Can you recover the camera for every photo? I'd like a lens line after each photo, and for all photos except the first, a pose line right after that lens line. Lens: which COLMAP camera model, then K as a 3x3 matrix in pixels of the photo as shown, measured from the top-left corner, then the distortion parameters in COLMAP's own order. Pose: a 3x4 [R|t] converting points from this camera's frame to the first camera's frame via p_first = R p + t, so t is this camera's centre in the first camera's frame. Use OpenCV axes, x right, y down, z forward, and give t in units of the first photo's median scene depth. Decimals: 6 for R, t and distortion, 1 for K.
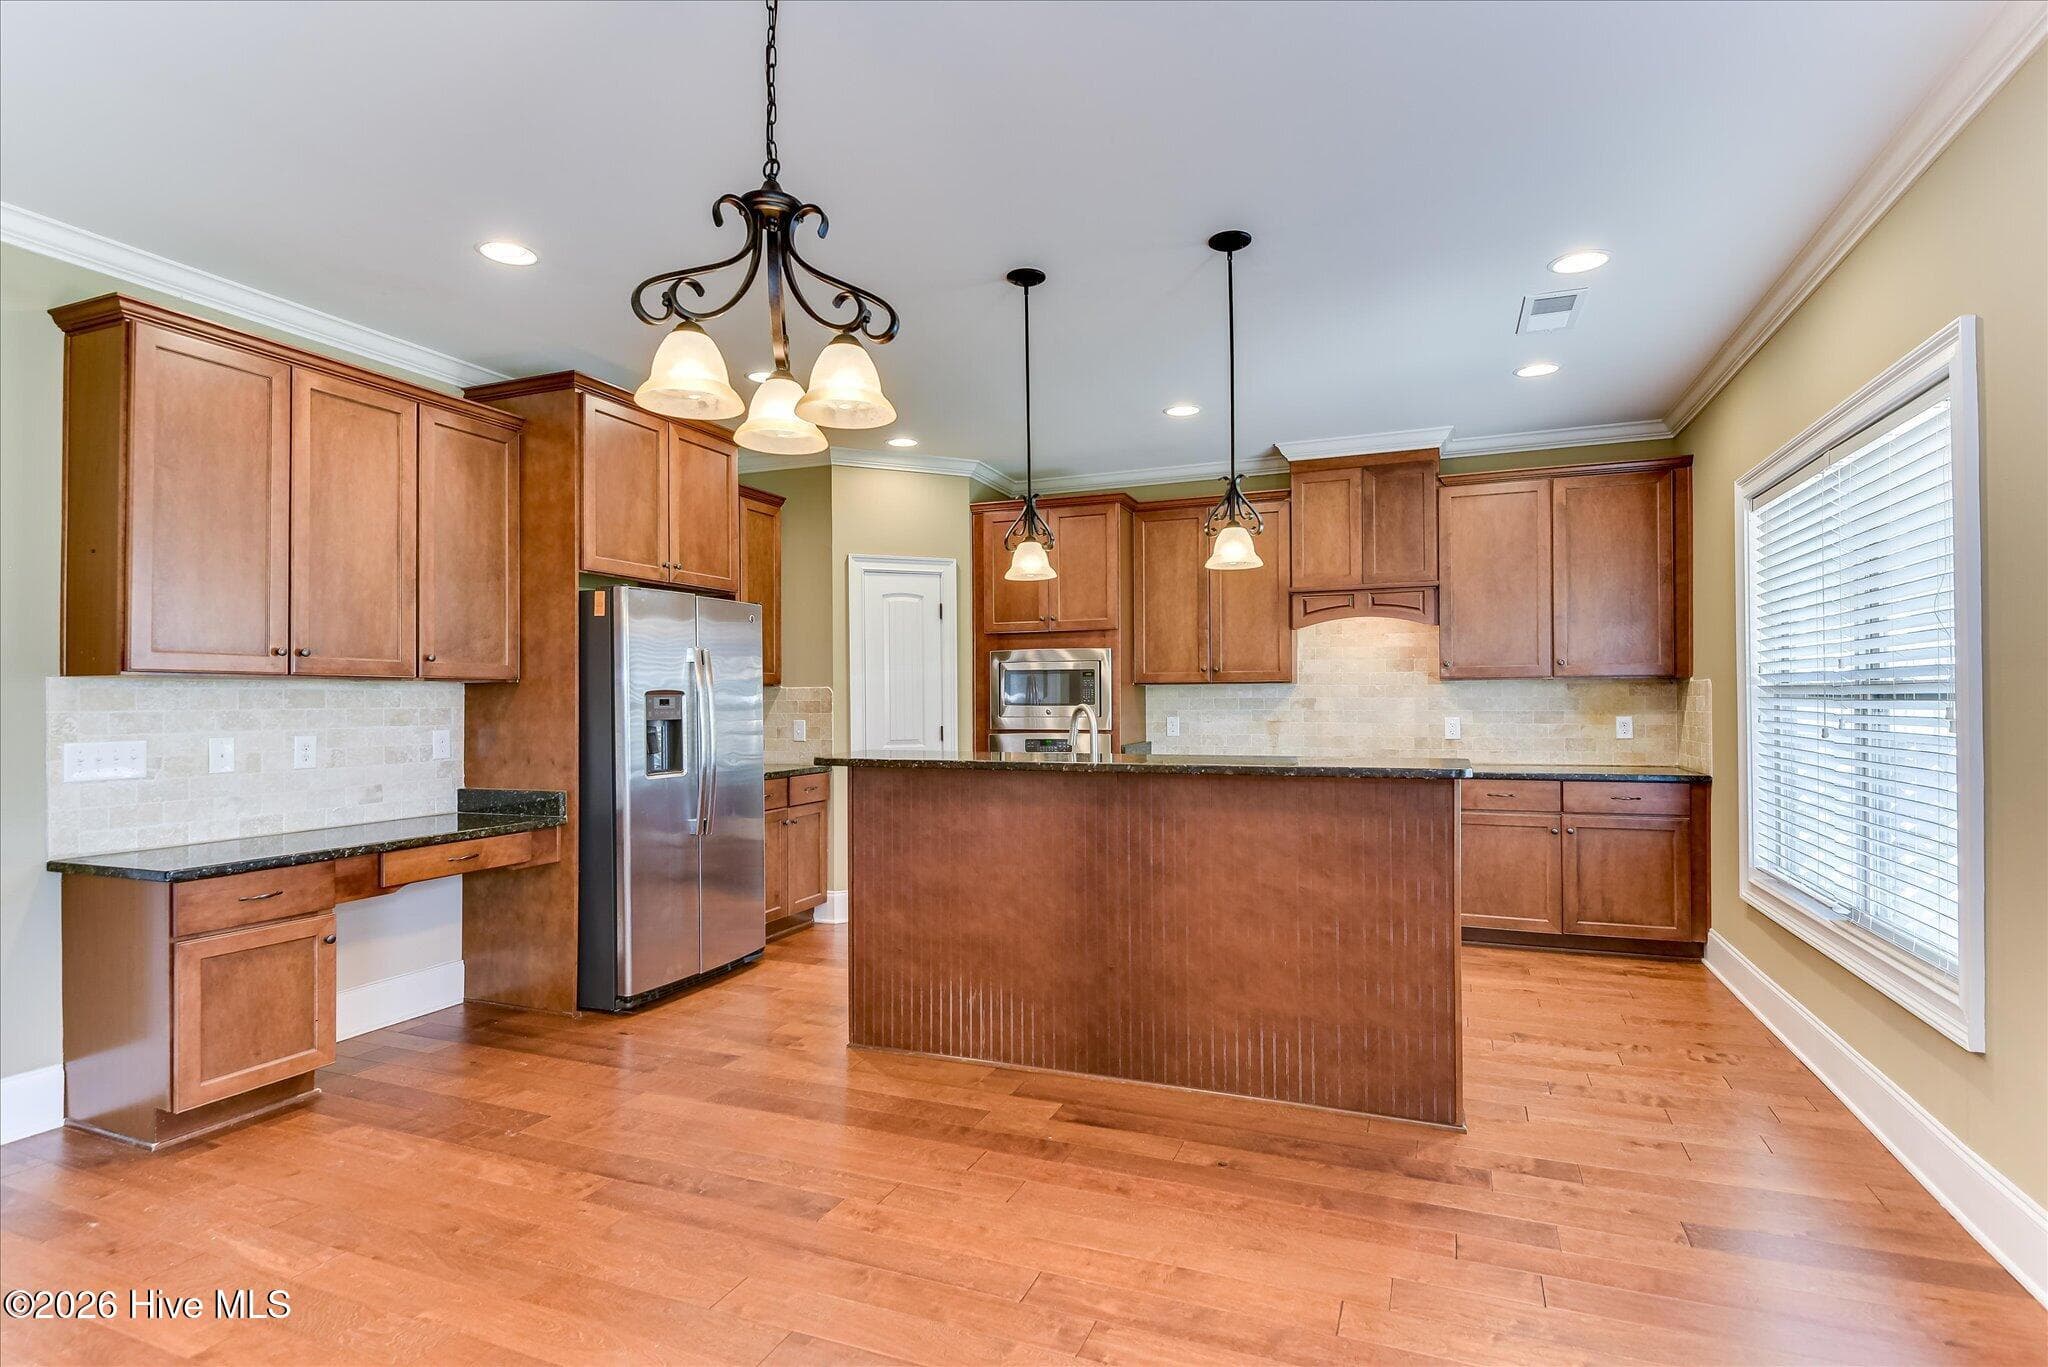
lens RADIAL K [[1002.9, 0, 1024.0], [0, 1002.9, 683.5], [0, 0, 1]] dist [0.021341, -0.000477]
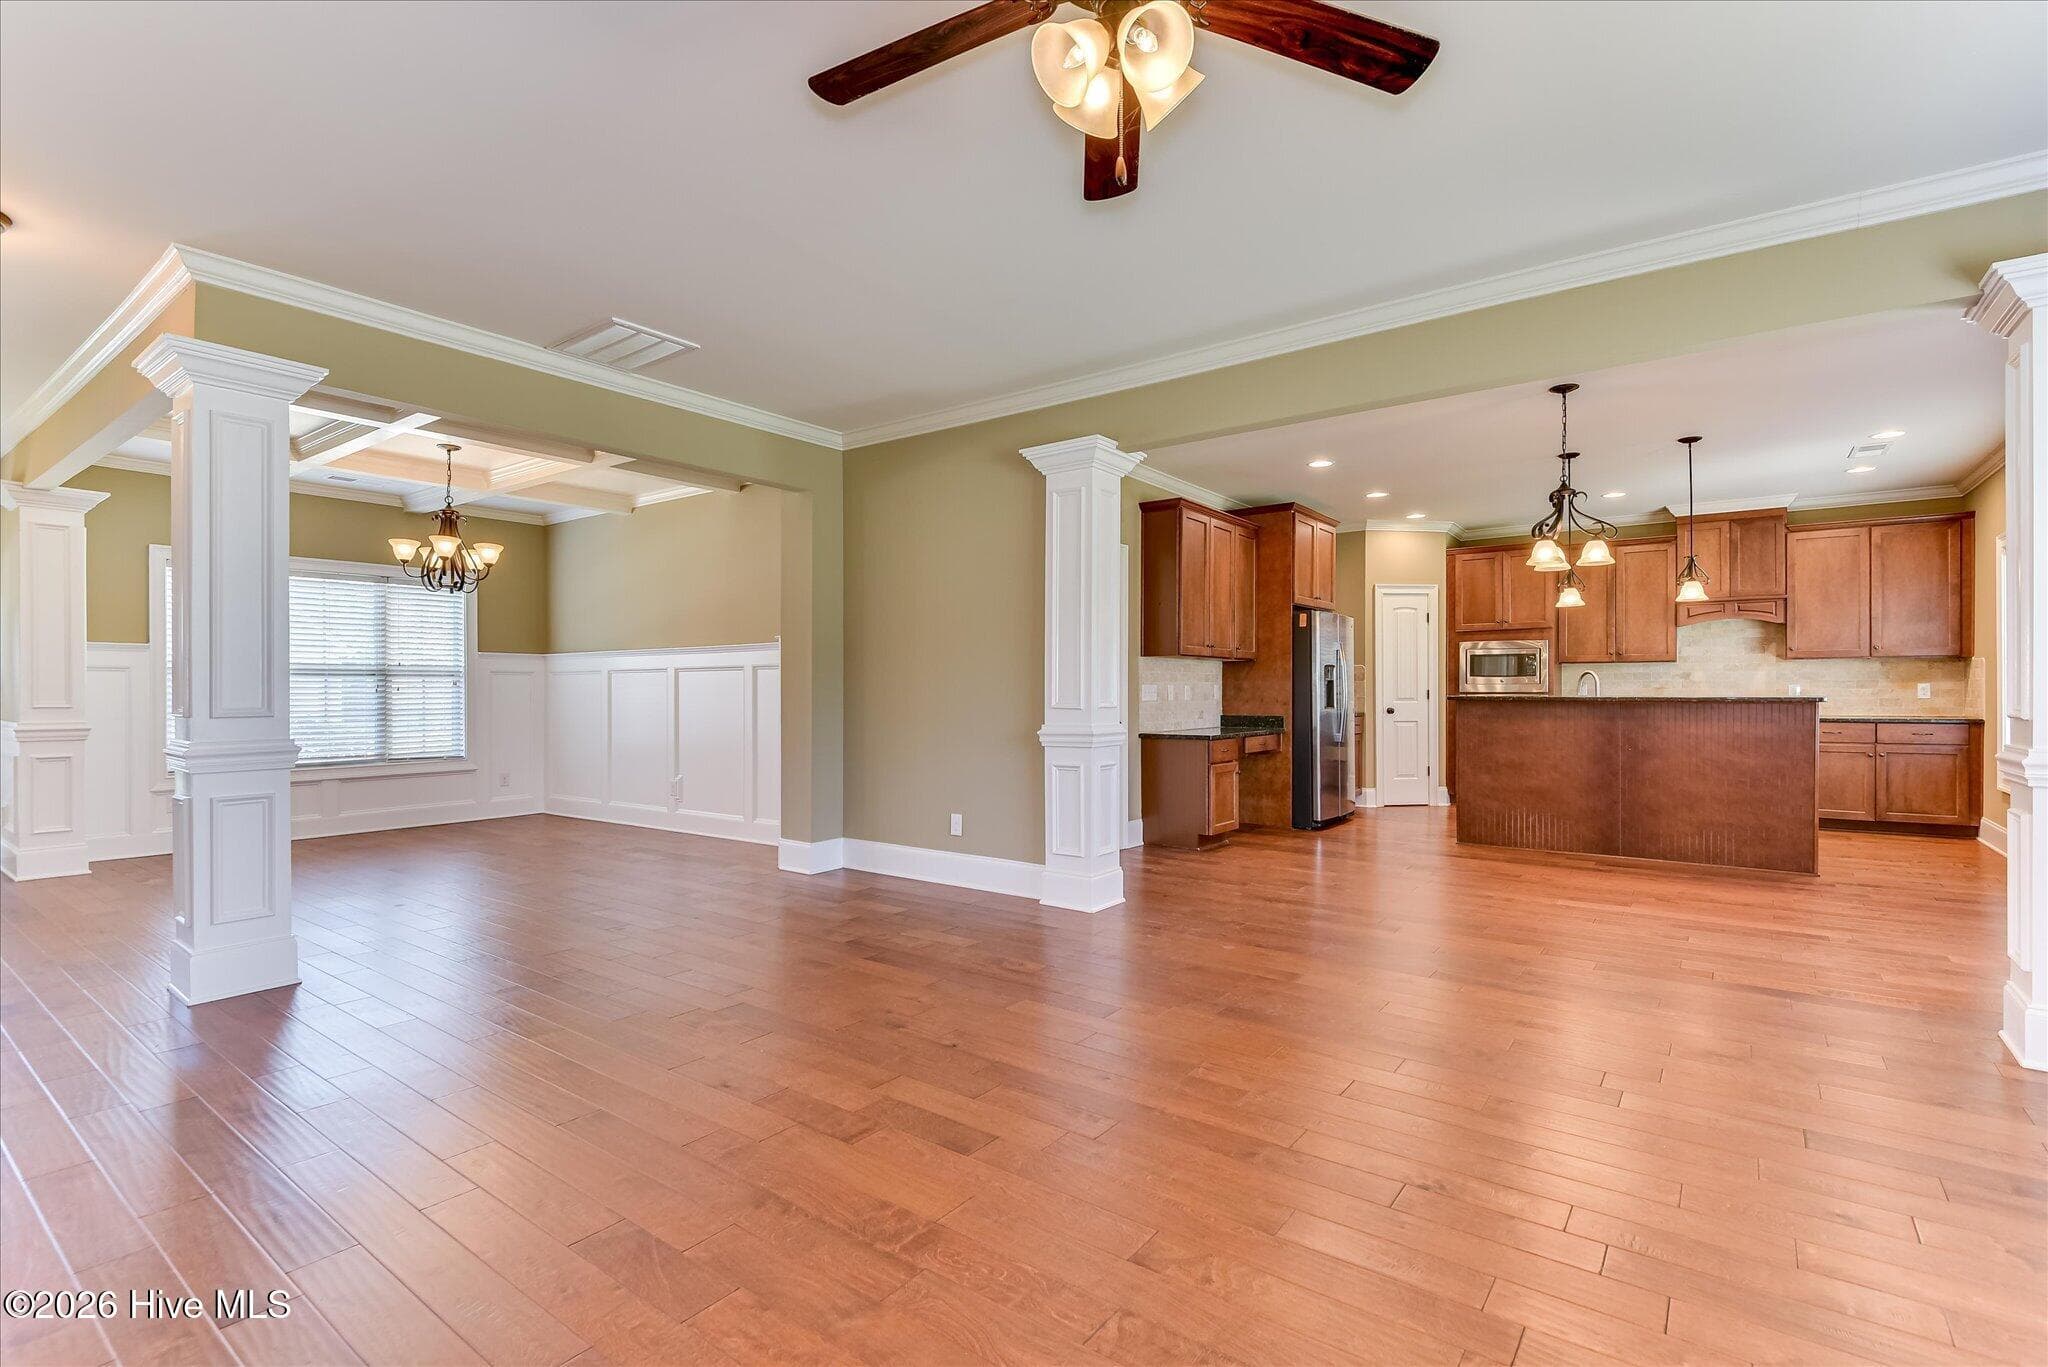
lens RADIAL K [[956.7, 0, 1032.4], [0, 956.7, 685.6], [0, 0, 1]] dist [-0.000026, -0.013382]
pose [[0.971975, 0.002834, -0.235065, -0.408068], [0.000458, 0.999903, 0.013949, 0.017935], [0.235082, -0.013666, 0.971879, -0.763257]]
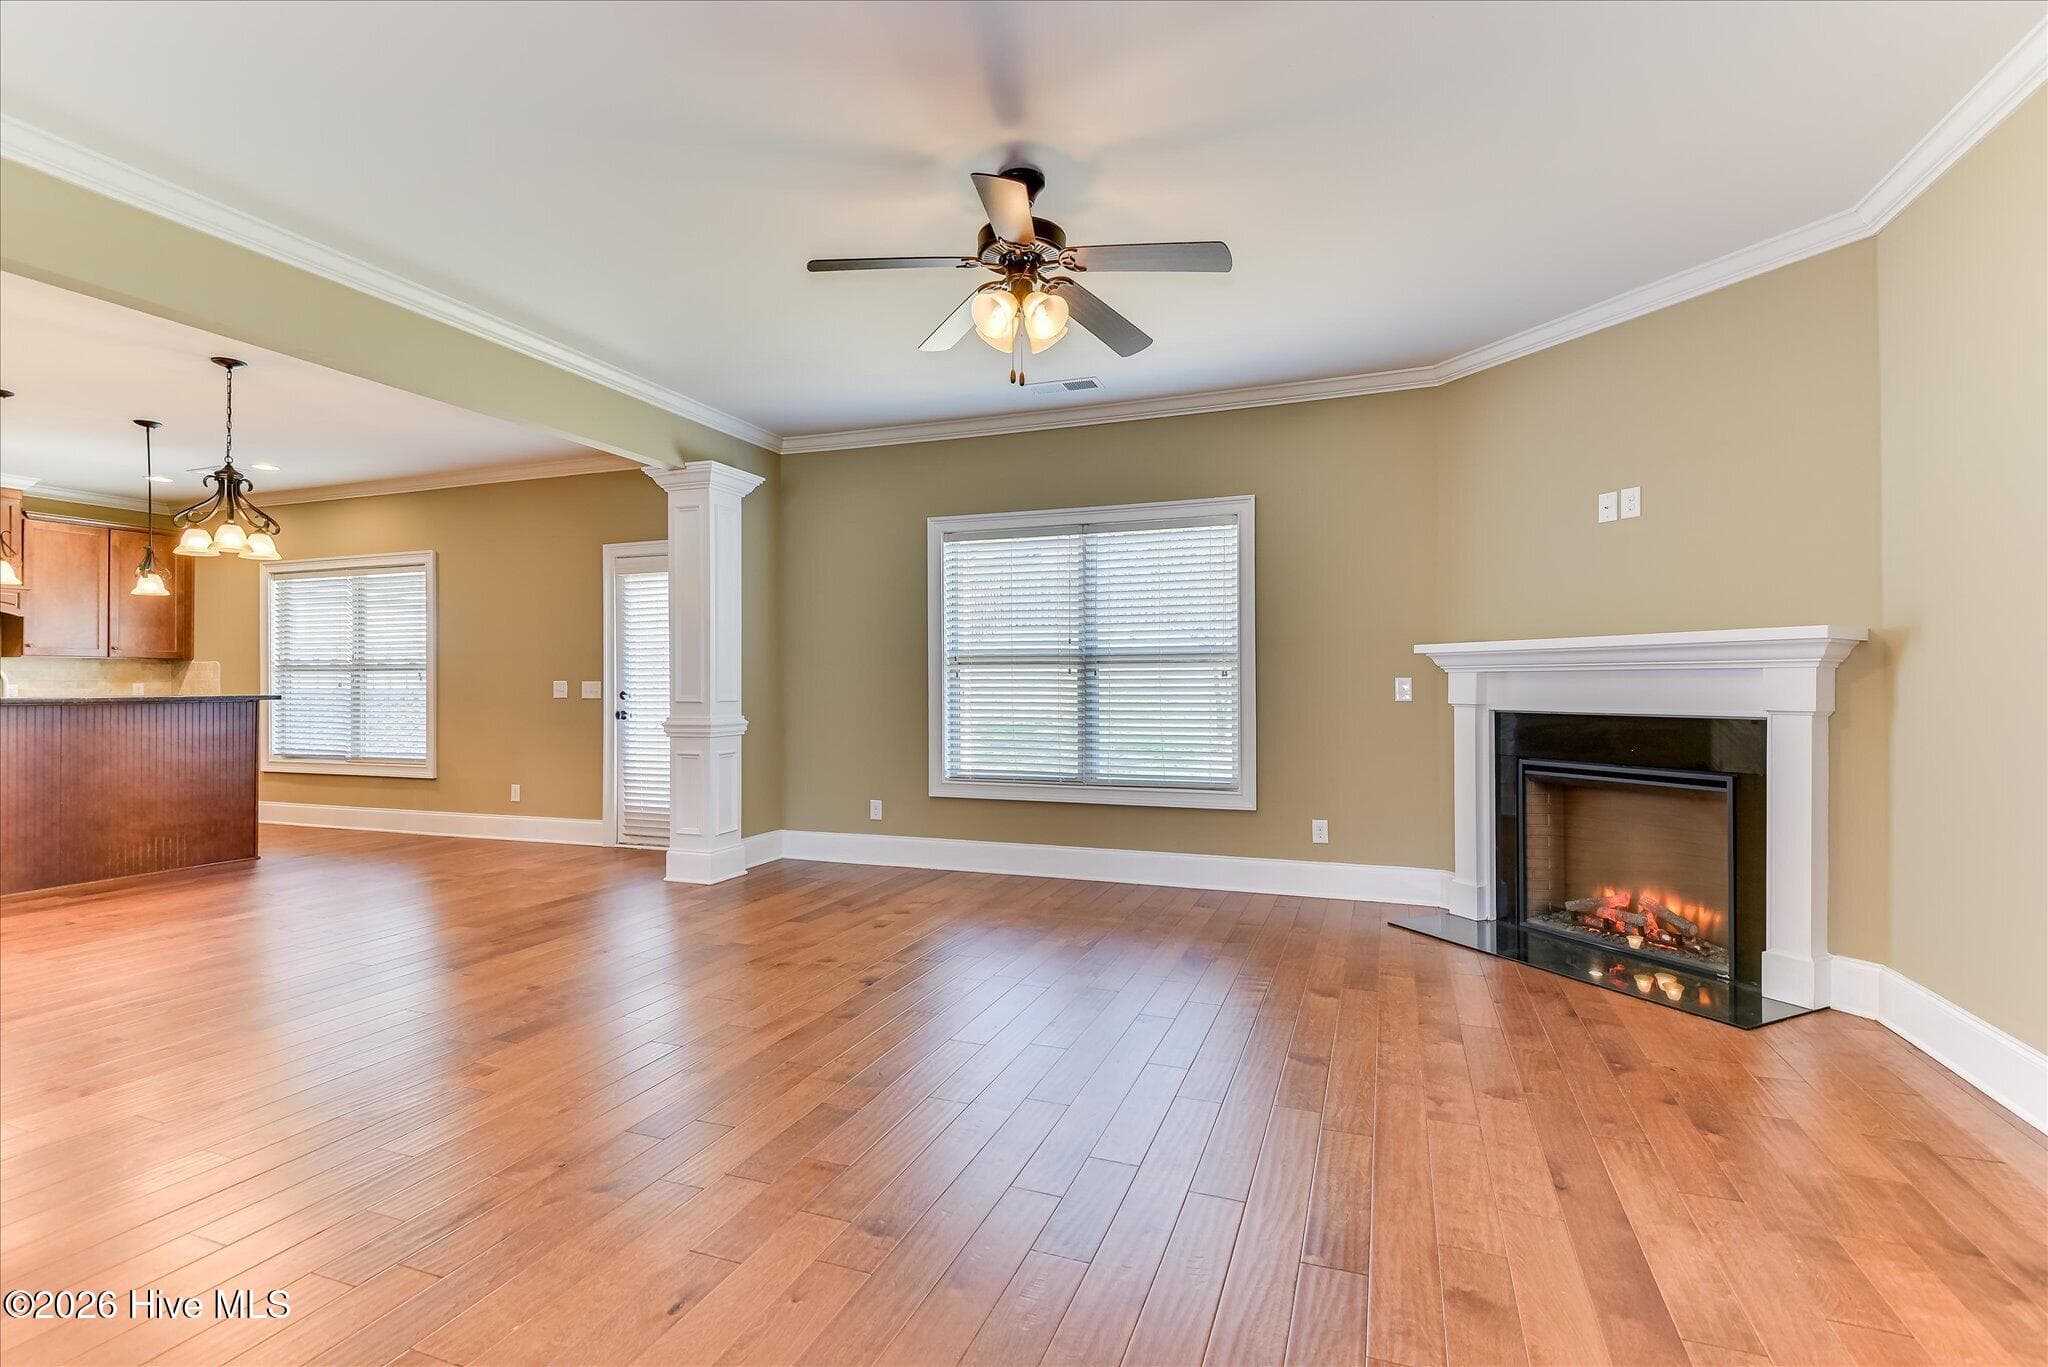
lens RADIAL K [[935.5, 0, 1024.0], [0, 935.5, 683.5], [0, 0, 1]] dist [0.000228, -0.000665]
pose [[-0.033559, 0.003355, 0.999431, -1.052137], [-0.011518, 0.999927, -0.003744, 0.025965], [-0.999370, -0.011637, -0.033518, -0.388843]]
